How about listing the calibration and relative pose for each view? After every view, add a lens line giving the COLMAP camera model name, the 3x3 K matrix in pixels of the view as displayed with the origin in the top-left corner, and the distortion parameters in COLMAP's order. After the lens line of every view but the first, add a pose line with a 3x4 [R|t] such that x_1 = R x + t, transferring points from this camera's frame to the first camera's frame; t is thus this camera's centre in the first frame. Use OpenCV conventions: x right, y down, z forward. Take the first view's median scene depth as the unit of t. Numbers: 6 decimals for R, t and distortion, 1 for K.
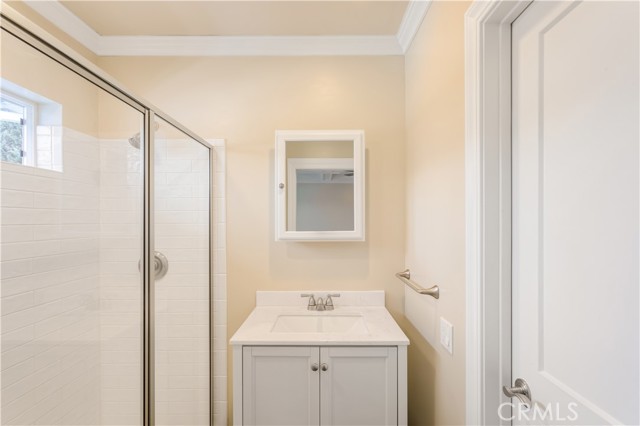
lens RADIAL K [[309.9, 0, 321.9], [0, 309.9, 215.7], [0, 0, 1]] dist [0.001837, -0.000031]
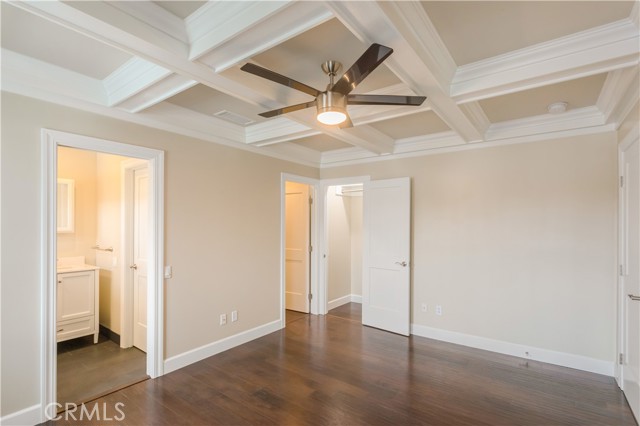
lens RADIAL K [[309.9, 0, 318.2], [0, 309.9, 224.3], [0, 0, 1]] dist [0.001837, -0.000031]
pose [[0.603271, 0.004942, 0.797521, -0.561133], [-0.012085, 0.999923, 0.002945, -0.000761], [-0.797445, -0.011415, 0.603284, -1.654861]]
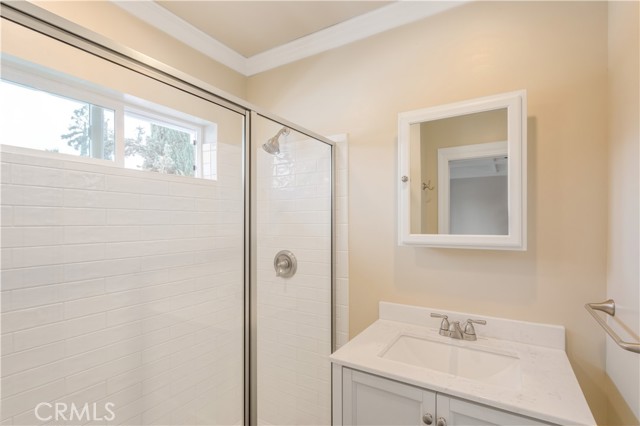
lens RADIAL K [[309.9, 0, 317.3], [0, 309.9, 219.0], [0, 0, 1]] dist [0.001837, -0.000031]
pose [[0.855413, -0.005644, -0.517916, 0.100366], [0.010817, 0.999917, 0.006970, 0.002455], [0.517834, -0.011564, 0.855403, 0.173314]]
